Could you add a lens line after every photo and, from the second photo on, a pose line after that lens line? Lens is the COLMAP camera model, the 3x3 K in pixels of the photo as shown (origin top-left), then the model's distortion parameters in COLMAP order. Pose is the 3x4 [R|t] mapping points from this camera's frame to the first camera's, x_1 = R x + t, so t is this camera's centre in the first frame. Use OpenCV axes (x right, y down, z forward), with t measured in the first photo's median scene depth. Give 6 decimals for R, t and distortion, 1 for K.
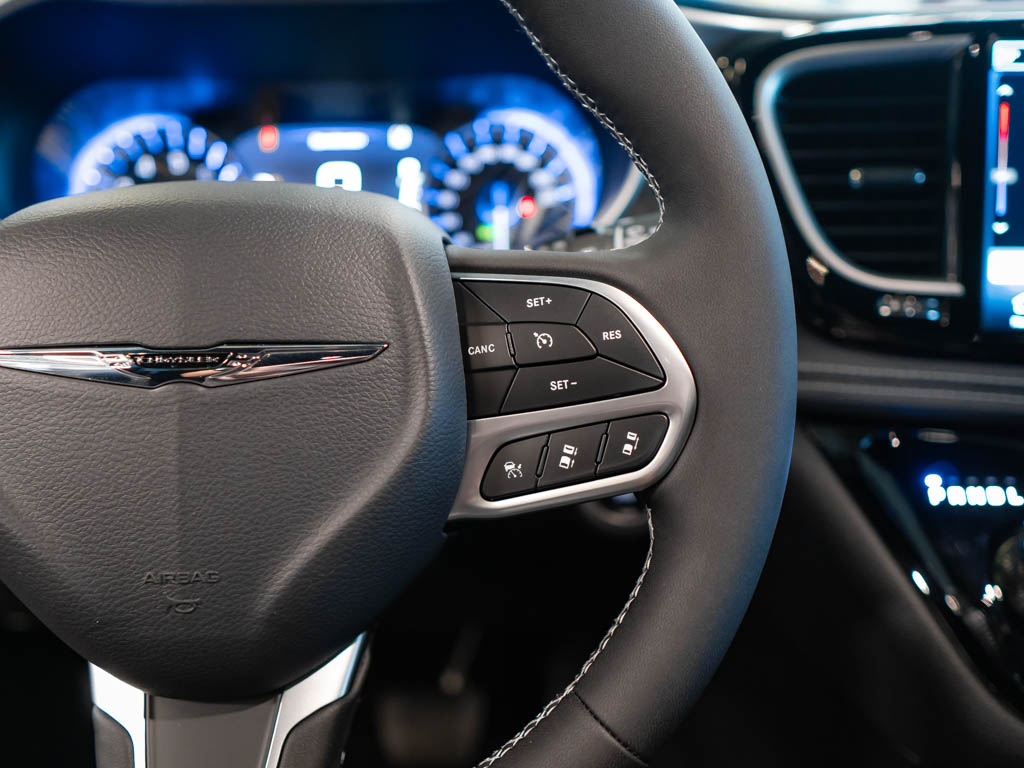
lens RADIAL K [[880.9, 0, 521.5], [0, 880.9, 406.6], [0, 0, 1]] dist [0.002754, -0.012212]
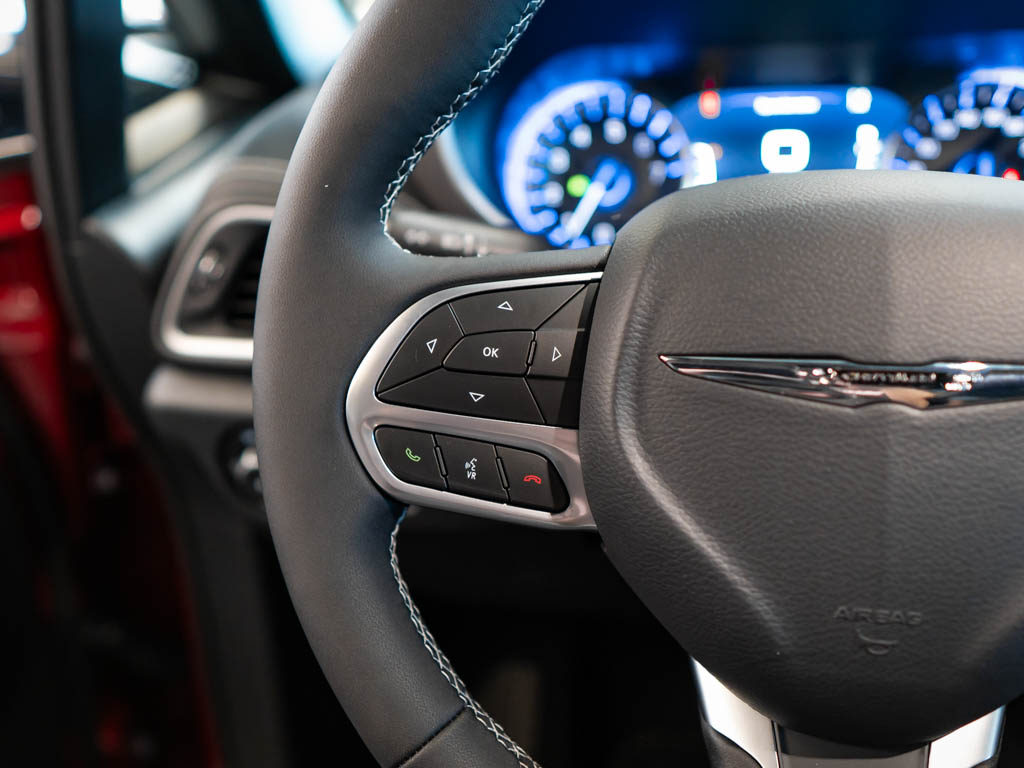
lens RADIAL K [[936.3, 0, 489.4], [0, 936.3, 391.1], [0, 0, 1]] dist [-0.016703, 0.000000]
pose [[0.971392, 0.055104, -0.231001, -0.561595], [-0.048924, 0.998277, 0.032401, -0.049834], [0.232388, -0.020173, 0.972414, -0.027931]]
